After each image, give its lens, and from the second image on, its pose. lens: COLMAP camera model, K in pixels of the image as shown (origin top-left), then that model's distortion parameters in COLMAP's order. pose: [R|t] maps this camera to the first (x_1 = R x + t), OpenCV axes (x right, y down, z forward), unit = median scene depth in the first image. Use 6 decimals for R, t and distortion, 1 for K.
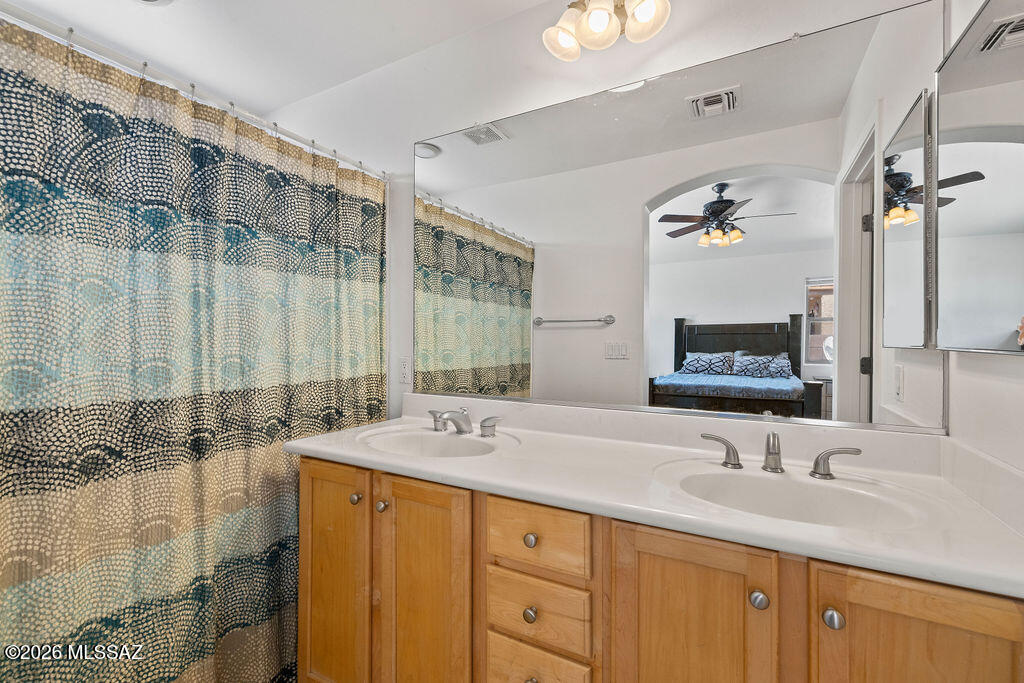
lens RADIAL K [[438.7, 0, 512.3], [0, 438.7, 337.2], [0, 0, 1]] dist [0.002078, -0.000244]
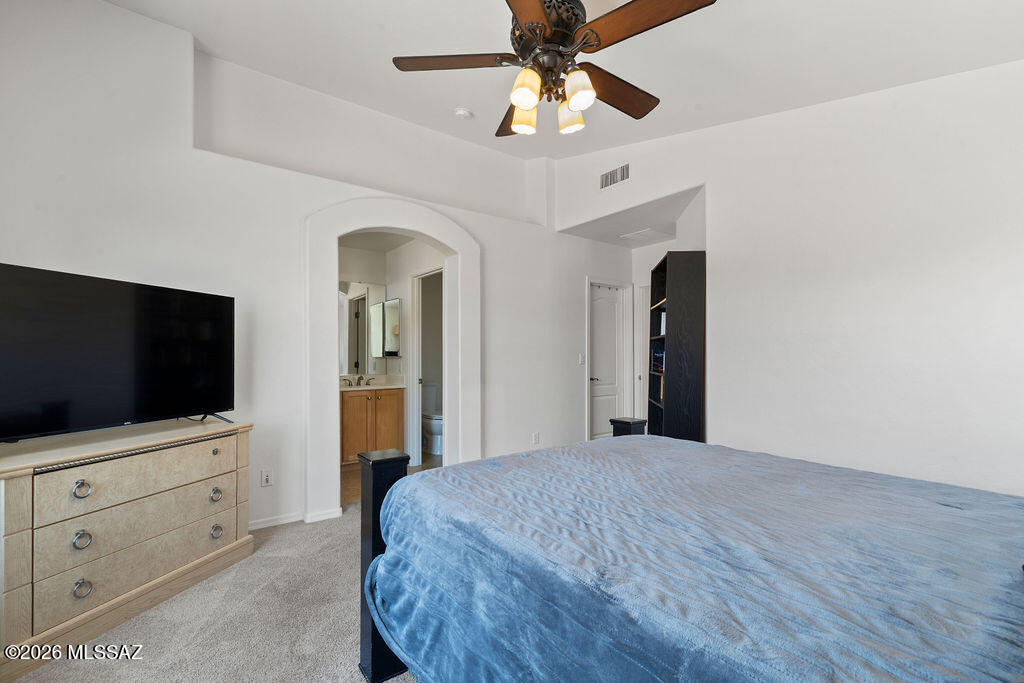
lens RADIAL K [[438.2, 0, 510.4], [0, 438.2, 345.7], [0, 0, 1]] dist [0.000218, -0.000108]
pose [[0.403658, 0.014973, 0.914787, -1.943822], [0.006415, 0.999795, -0.019196, 0.001562], [-0.914887, 0.013617, 0.403479, -1.491193]]
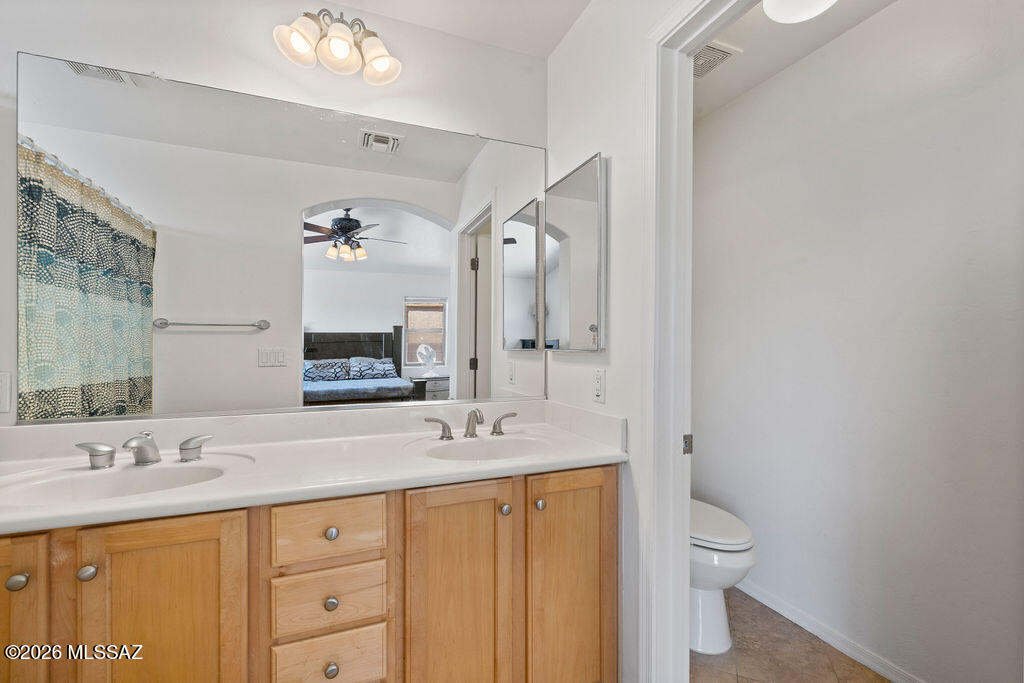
lens RADIAL K [[438.2, 0, 510.4], [0, 438.2, 345.7], [0, 0, 1]] dist [0.000218, -0.000108]
pose [[0.636840, 0.000443, 0.770996, -0.295988], [-0.001892, 0.999998, 0.000988, 0.004762], [-0.770993, -0.002088, 0.636840, -0.003499]]
